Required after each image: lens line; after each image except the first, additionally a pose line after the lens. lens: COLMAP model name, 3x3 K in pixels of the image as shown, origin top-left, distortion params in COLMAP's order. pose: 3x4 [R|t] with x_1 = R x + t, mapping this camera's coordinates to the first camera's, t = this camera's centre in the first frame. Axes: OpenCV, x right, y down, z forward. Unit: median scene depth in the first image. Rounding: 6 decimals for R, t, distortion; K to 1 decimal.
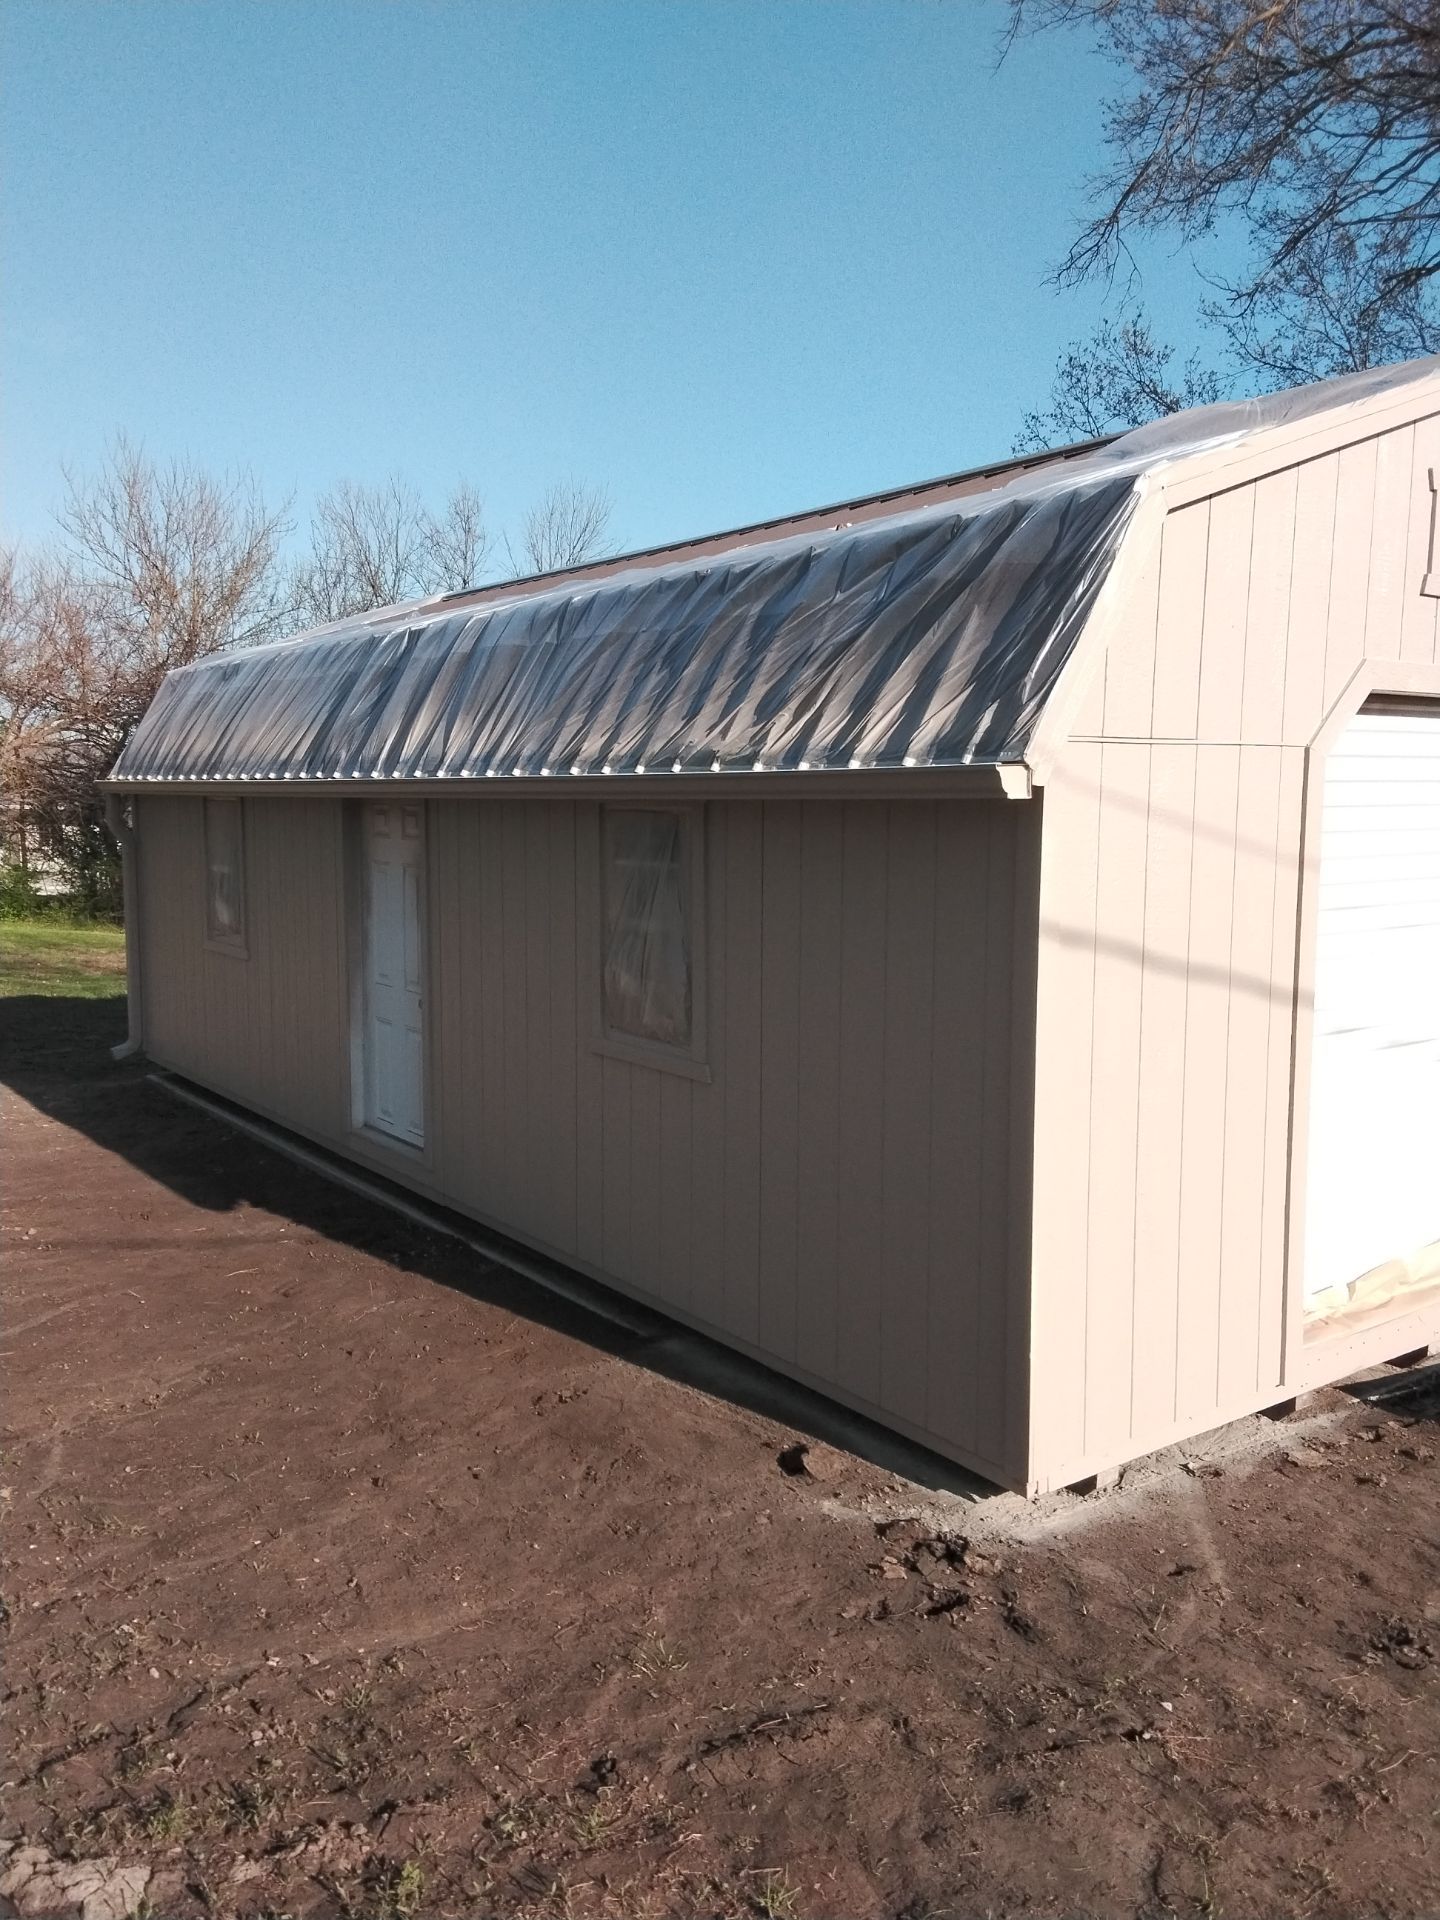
lens RADIAL K [[1468.7, 0, 713.3], [0, 1468.7, 941.6], [0, 0, 1]] dist [0.132310, -0.172604]
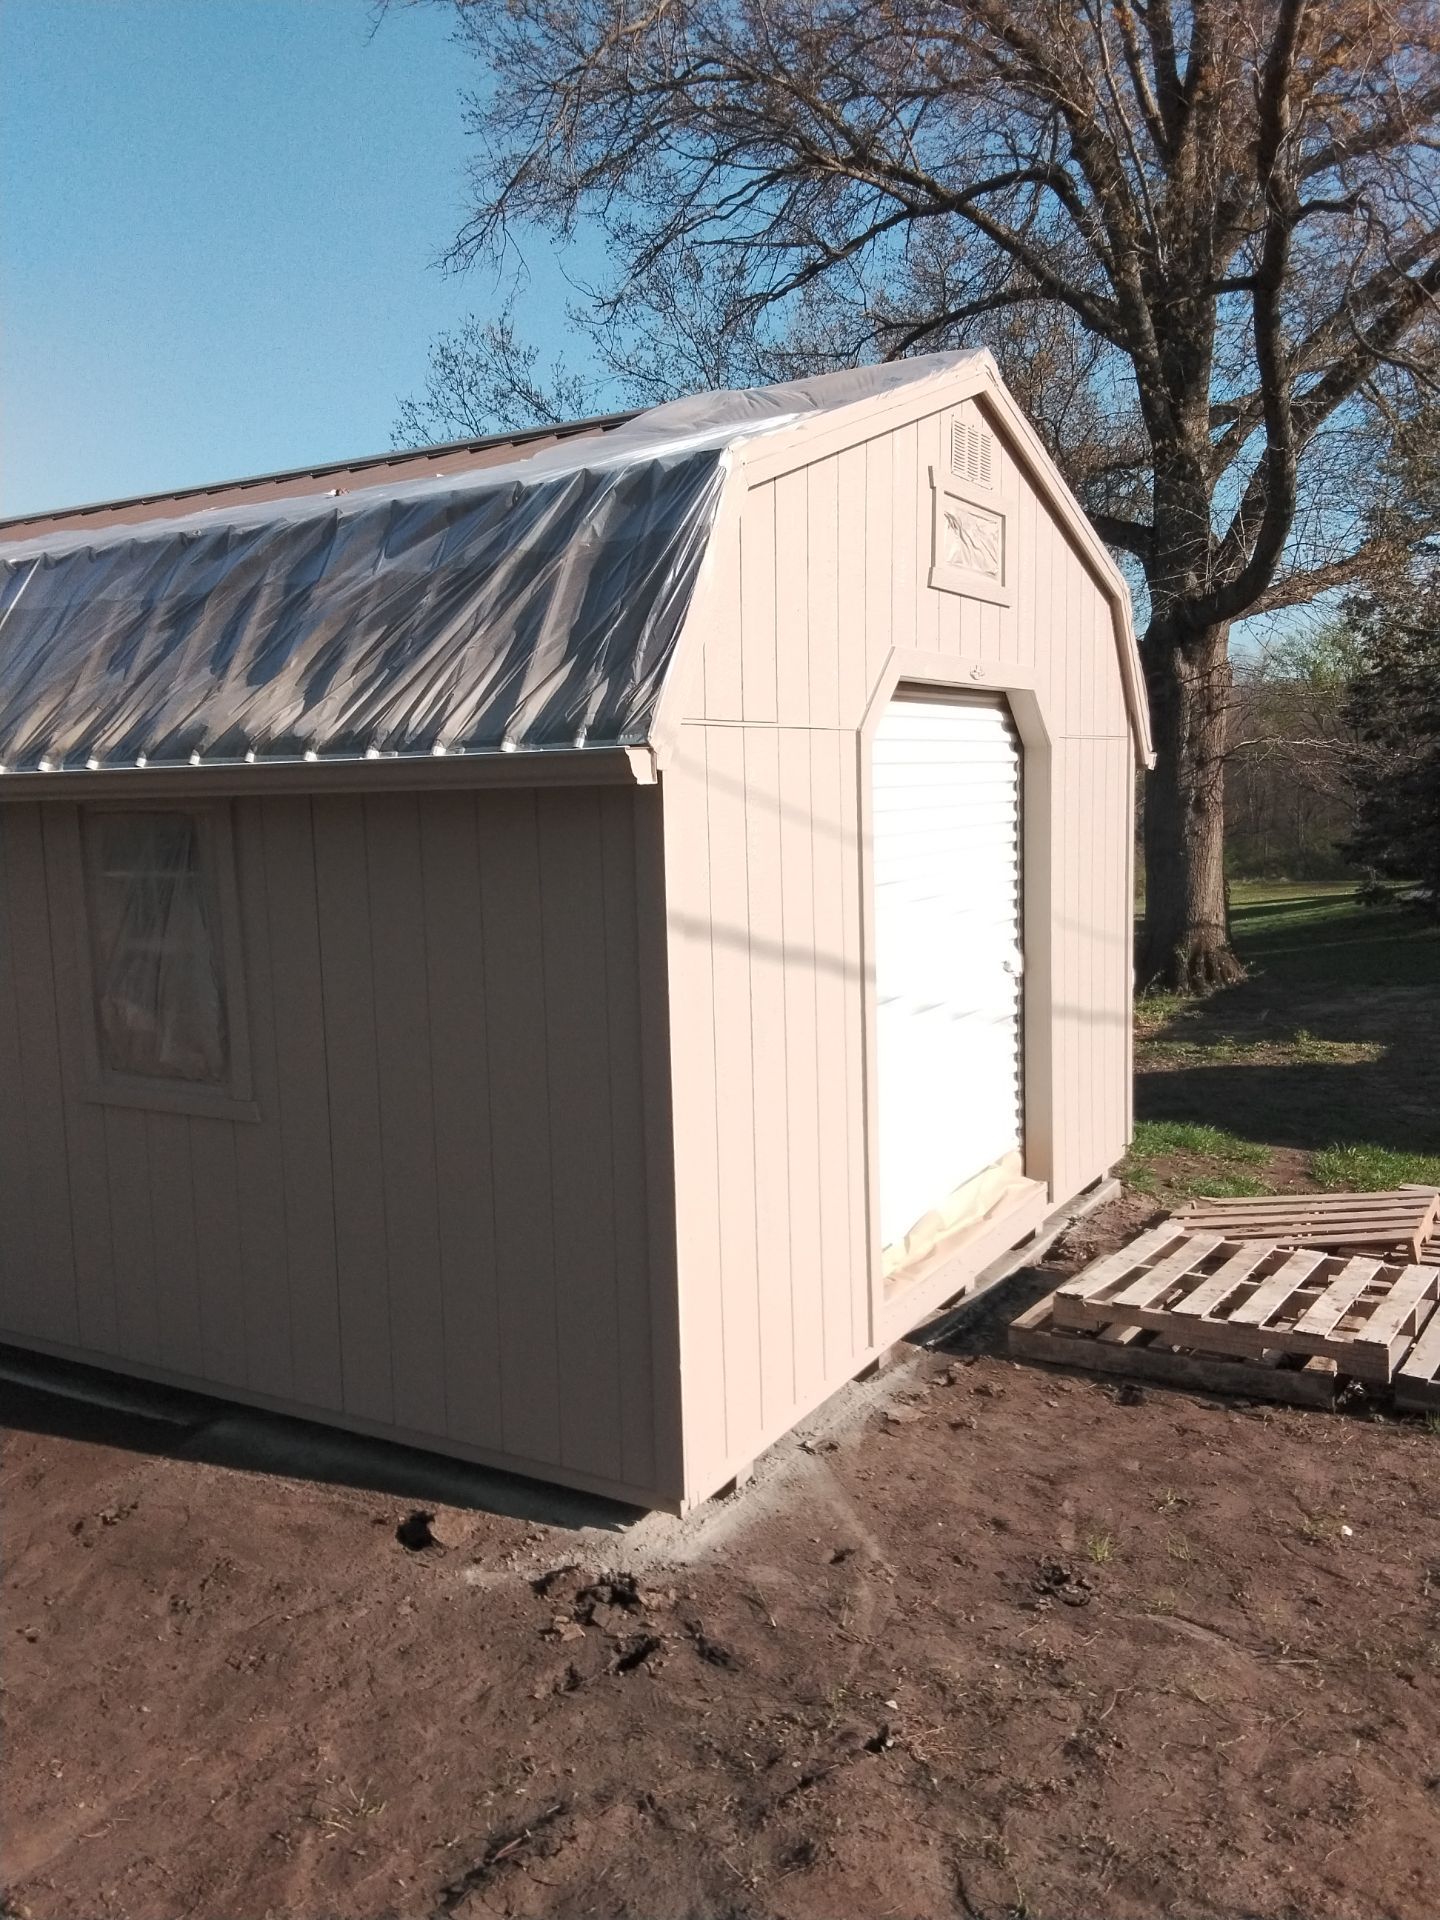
lens RADIAL K [[1487.1, 0, 723.8], [0, 1487.1, 948.2], [0, 0, 1]] dist [0.117984, -0.166912]
pose [[0.919687, -0.069364, 0.386477, -0.110449], [0.066650, 0.997567, 0.020436, -0.007988], [-0.386954, 0.006964, 0.922073, 0.097262]]
